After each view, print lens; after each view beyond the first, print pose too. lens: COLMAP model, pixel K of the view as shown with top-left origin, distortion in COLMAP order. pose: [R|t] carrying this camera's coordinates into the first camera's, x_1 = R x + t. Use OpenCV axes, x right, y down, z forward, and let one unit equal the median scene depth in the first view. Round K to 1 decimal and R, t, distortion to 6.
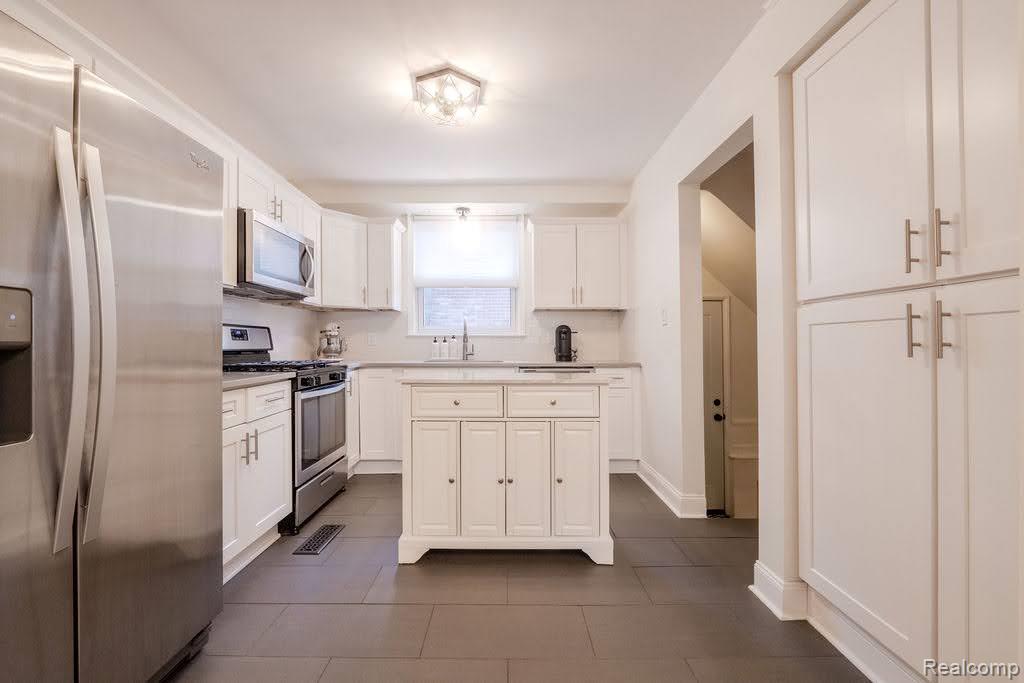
lens RADIAL K [[417.2, 0, 512.9], [0, 417.2, 340.9], [0, 0, 1]] dist [-0.002683, -0.000328]
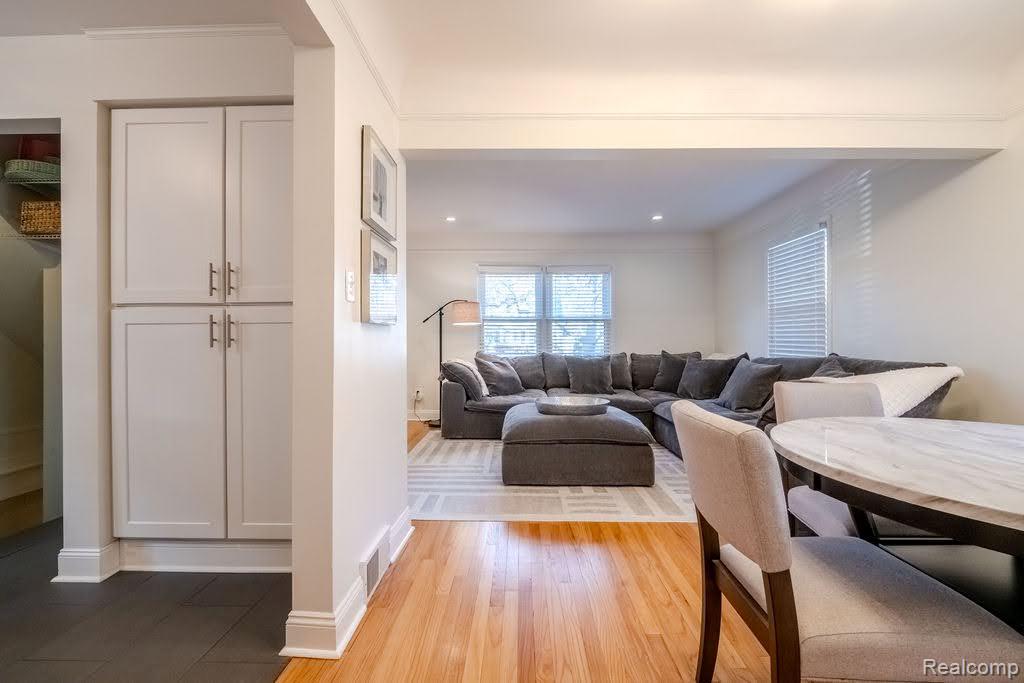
lens RADIAL K [[417.2, 0, 512.6], [0, 417.2, 343.3], [0, 0, 1]] dist [-0.002683, -0.000328]
pose [[0.015880, -0.001797, 0.999872, -0.662291], [-0.001738, 0.999997, 0.001825, 0.017637], [-0.999872, -0.001766, 0.015876, -0.207331]]
